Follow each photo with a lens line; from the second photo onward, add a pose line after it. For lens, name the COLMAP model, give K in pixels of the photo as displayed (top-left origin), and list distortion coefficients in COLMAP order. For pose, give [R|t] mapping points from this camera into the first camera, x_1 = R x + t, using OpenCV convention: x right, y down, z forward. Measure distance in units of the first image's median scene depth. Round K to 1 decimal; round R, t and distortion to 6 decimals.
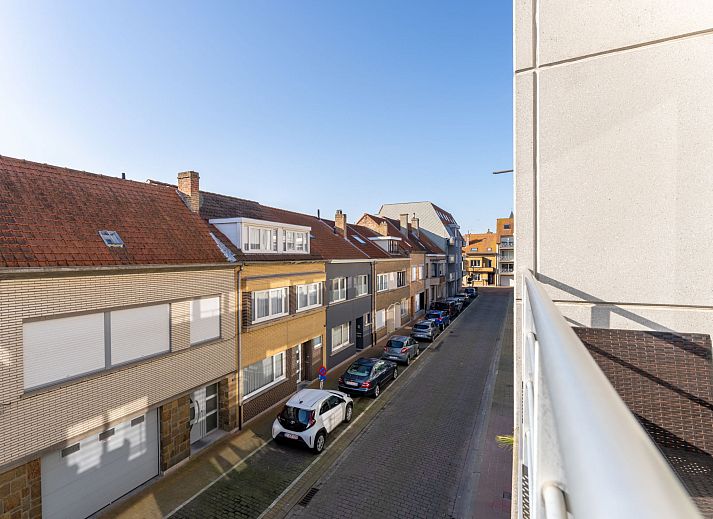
lens RADIAL K [[340.0, 0, 324.7], [0, 340.0, 260.0], [0, 0, 1]] dist [-0.022157, 0.001436]
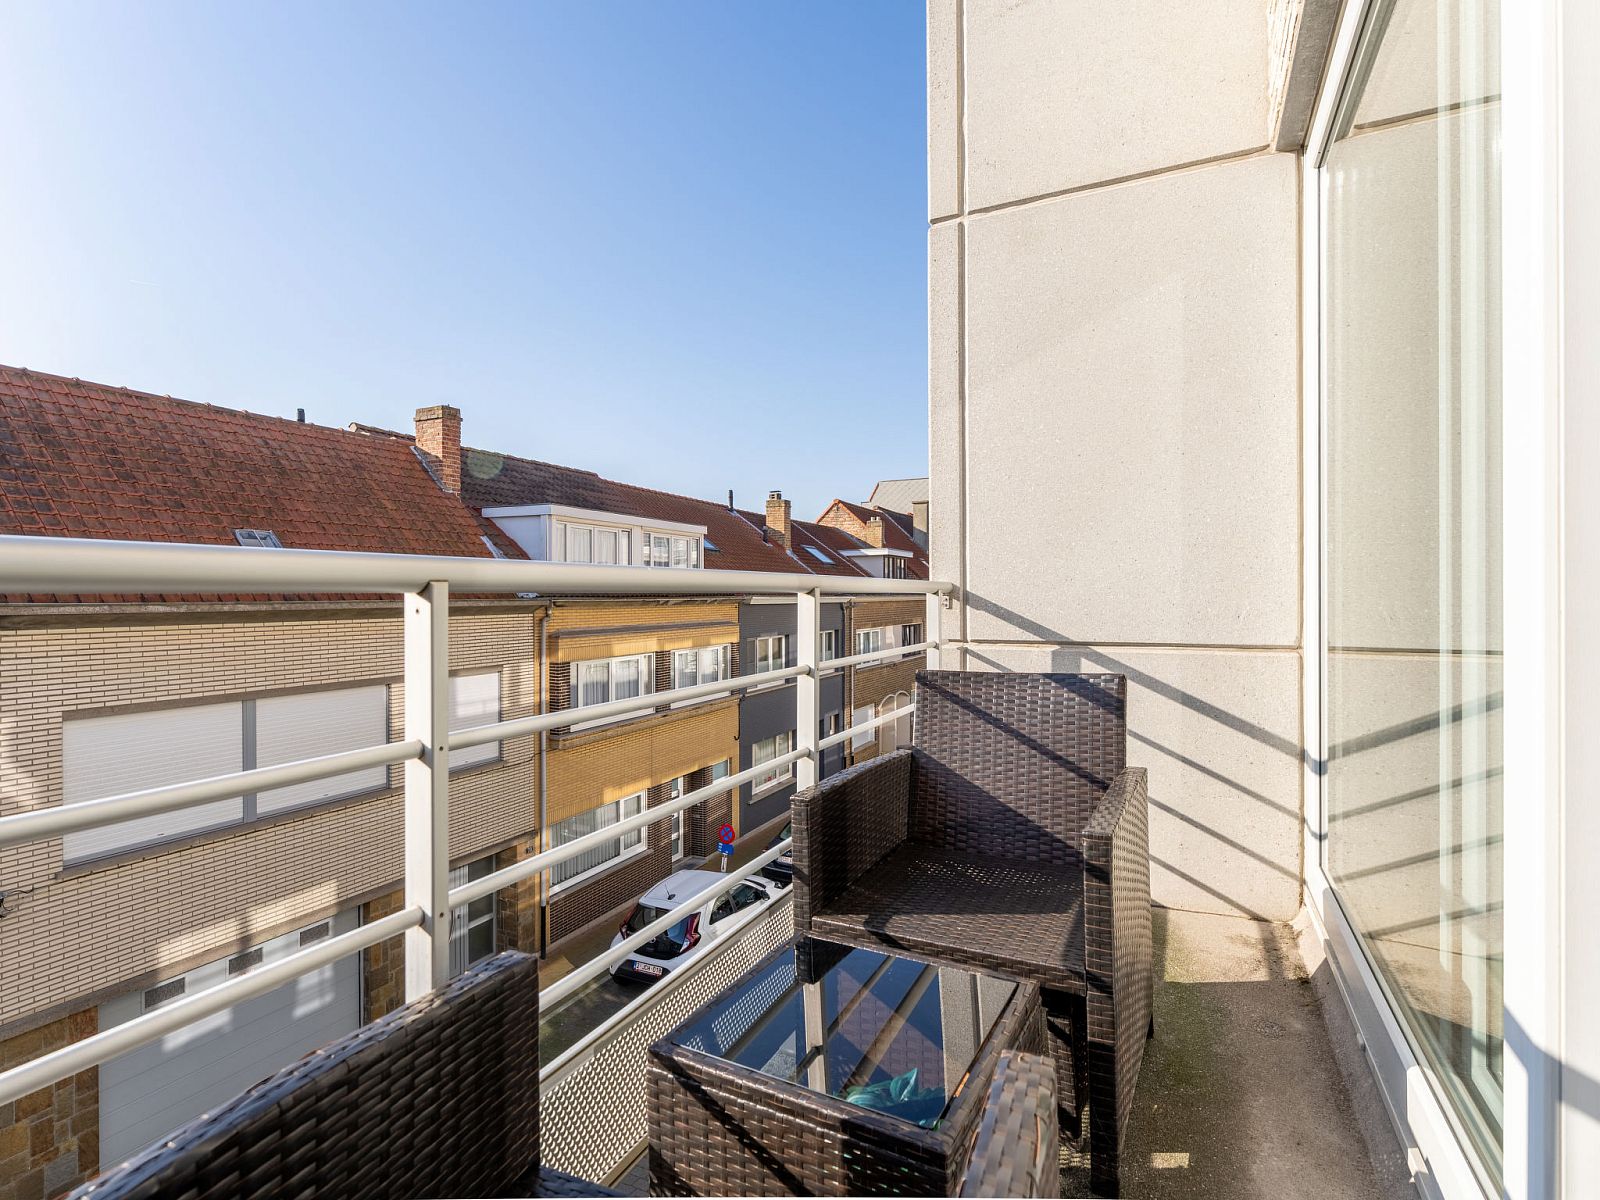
lens RADIAL K [[761.7, 0, 806.7], [0, 761.7, 599.5], [0, 0, 1]] dist [-0.023345, 0.002246]
pose [[0.999795, 0.002236, 0.020120, 0.104119], [-0.002016, 0.999938, -0.010966, 0.019857], [-0.020144, 0.010923, 0.999737, -0.066228]]
